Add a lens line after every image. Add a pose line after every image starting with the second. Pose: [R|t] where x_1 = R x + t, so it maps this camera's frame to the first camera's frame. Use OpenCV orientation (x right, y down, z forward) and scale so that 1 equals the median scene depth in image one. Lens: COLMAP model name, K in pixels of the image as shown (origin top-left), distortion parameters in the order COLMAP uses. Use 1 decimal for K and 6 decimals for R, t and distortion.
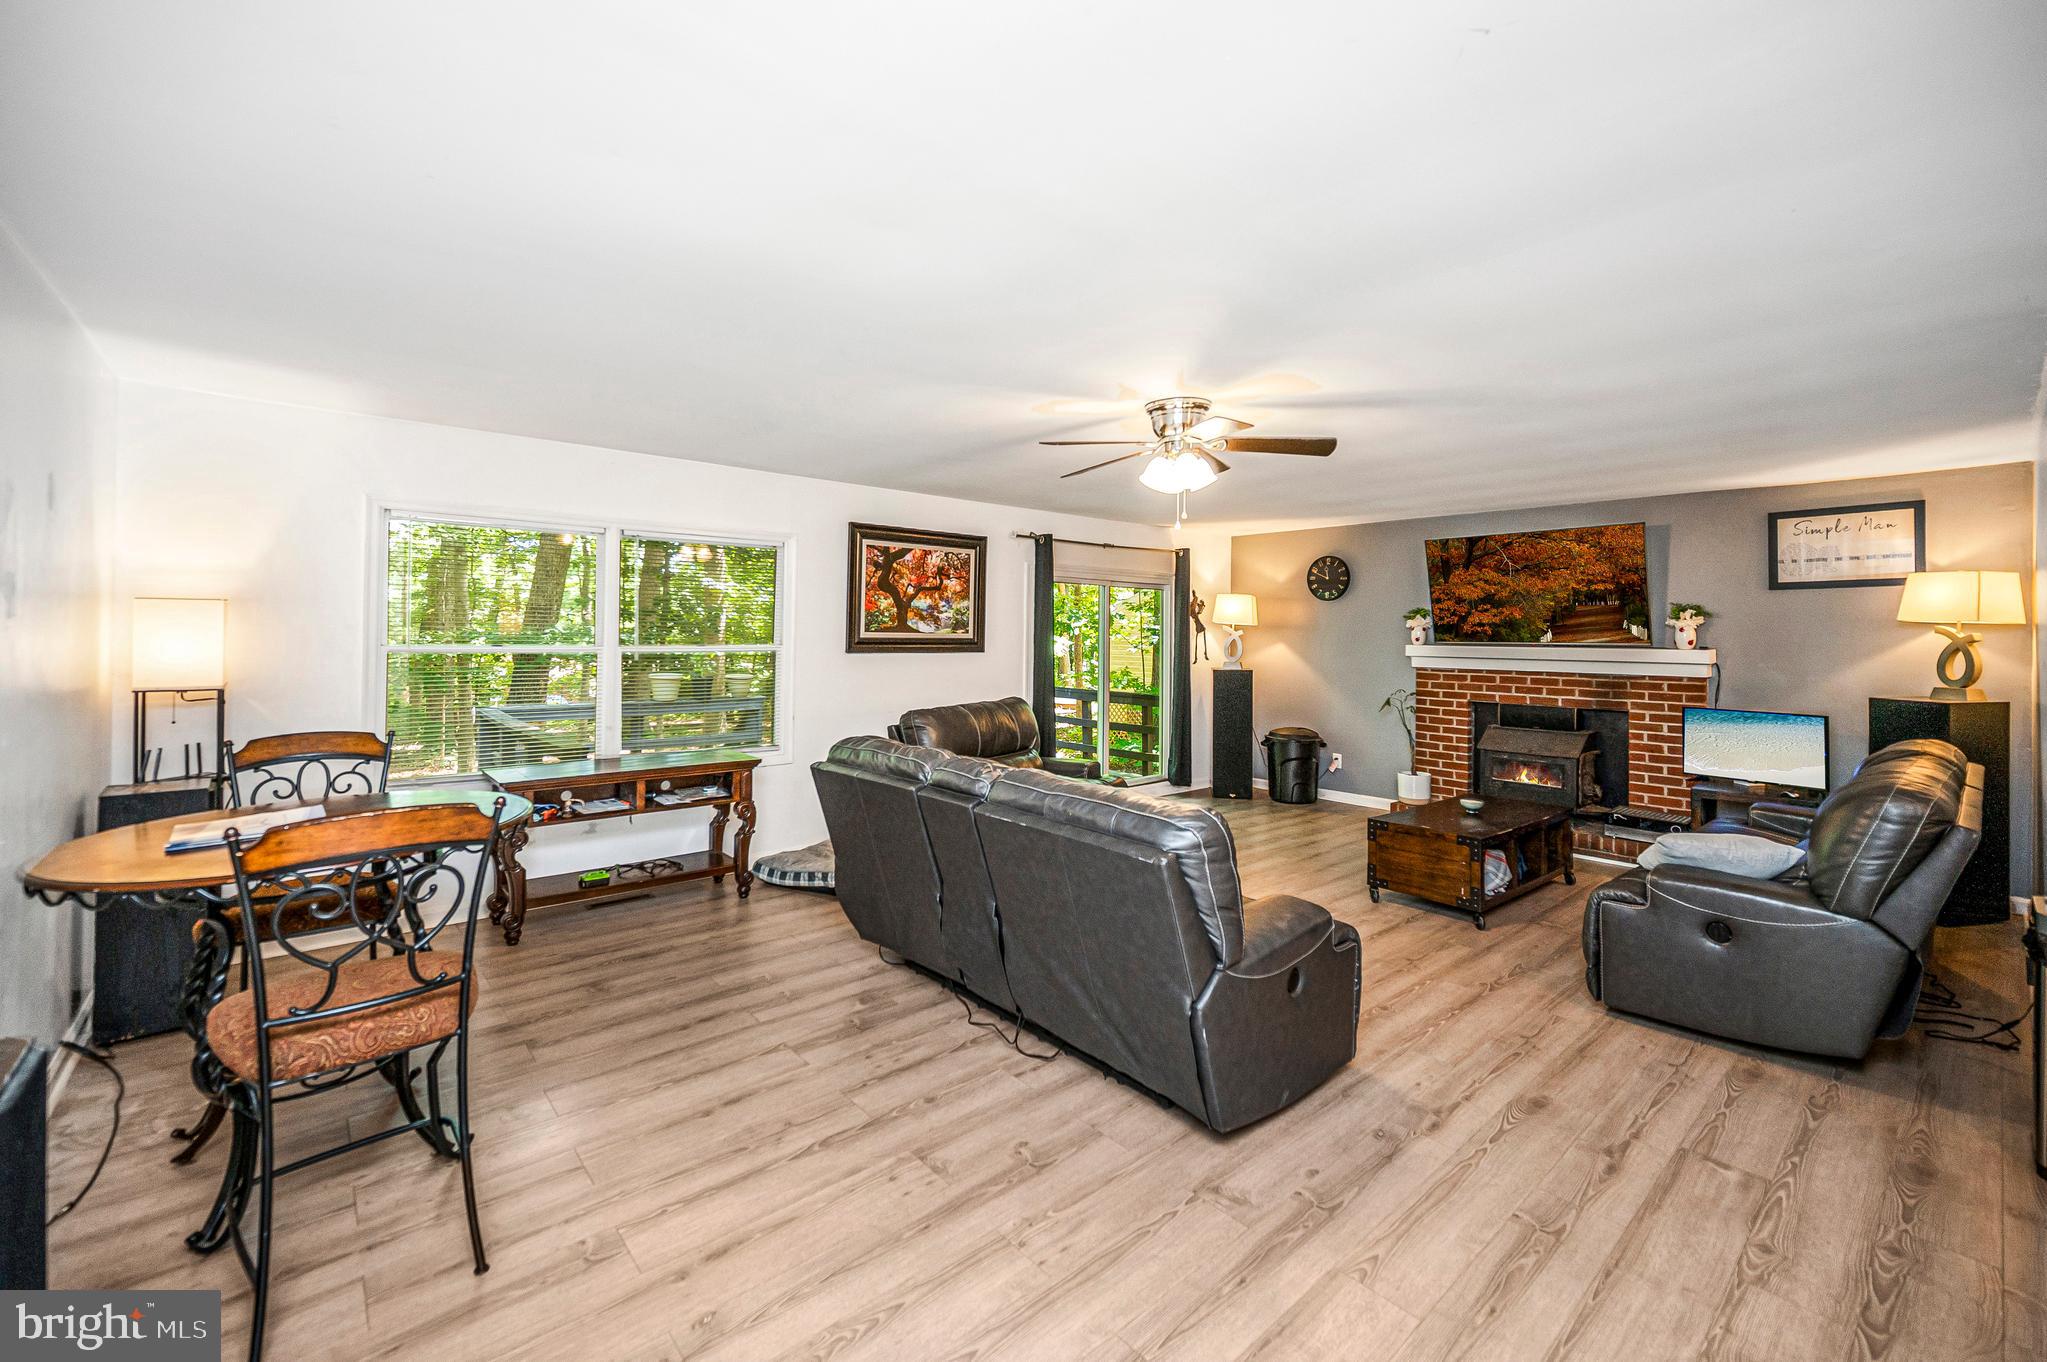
lens RADIAL K [[845.4, 0, 1033.4], [0, 845.4, 668.4], [0, 0, 1]] dist [0.000987, 0.000210]
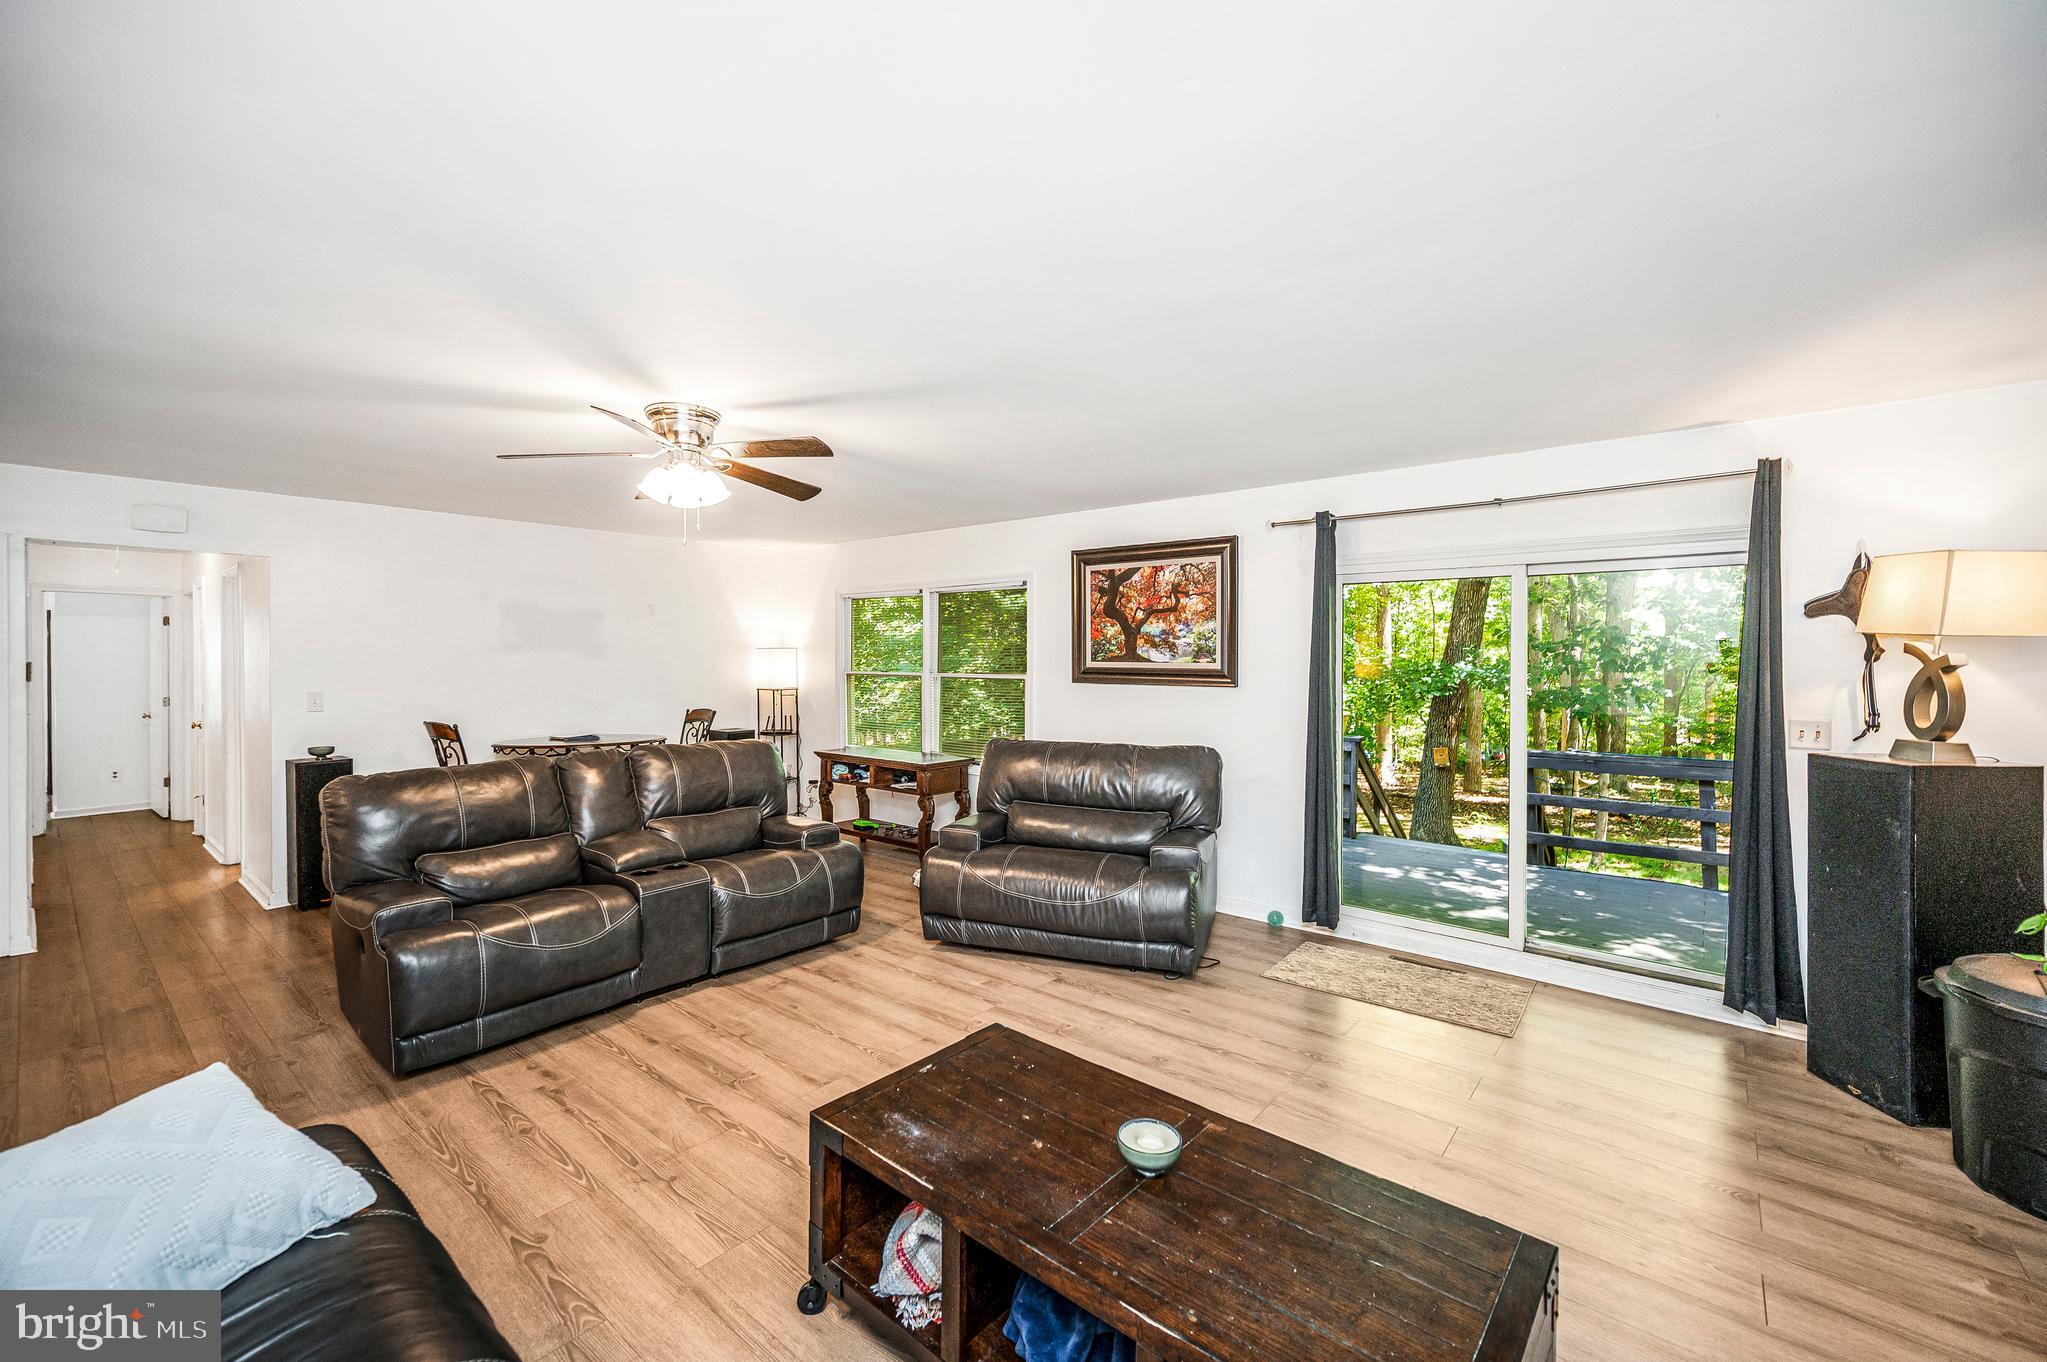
lens RADIAL K [[845.4, 0, 1028.7], [0, 845.4, 682.9], [0, 0, 1]] dist [0.000987, 0.000210]
pose [[0.140058, 0.017601, -0.989987, 0.700042], [-0.044892, 0.998927, 0.011409, -0.024778], [0.989125, 0.042844, 0.140698, 0.742764]]
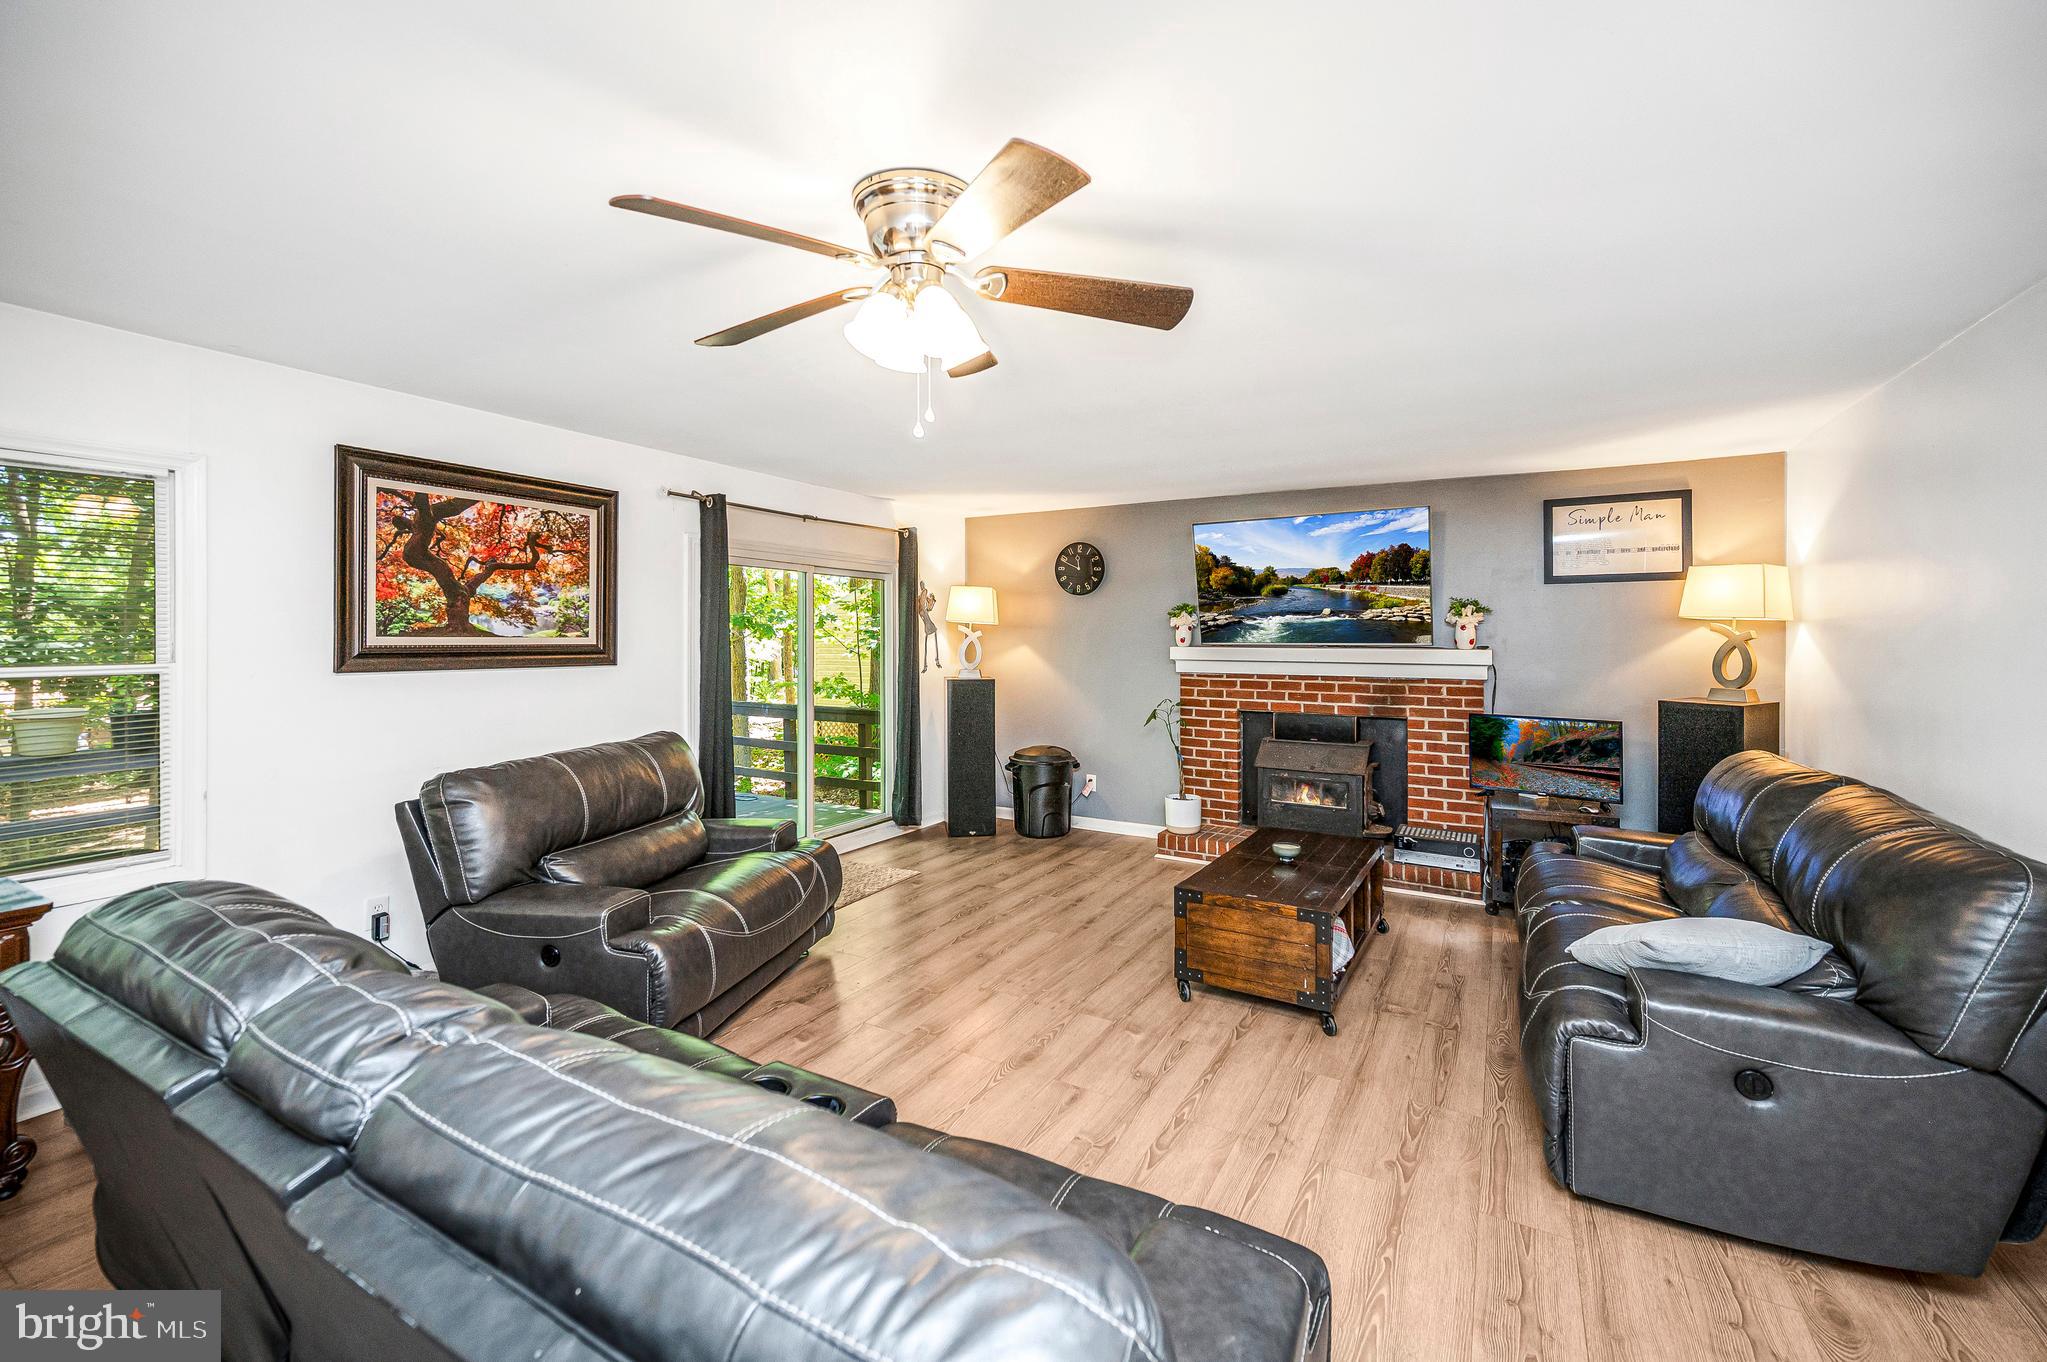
lens RADIAL K [[845.4, 0, 1039.1], [0, 845.4, 653.7], [0, 0, 1]] dist [0.000987, 0.000210]
pose [[0.943443, -0.013659, 0.331252, 0.037074], [0.020256, 0.999659, -0.016473, -0.010976], [-0.330914, 0.022252, 0.943399, 0.275334]]
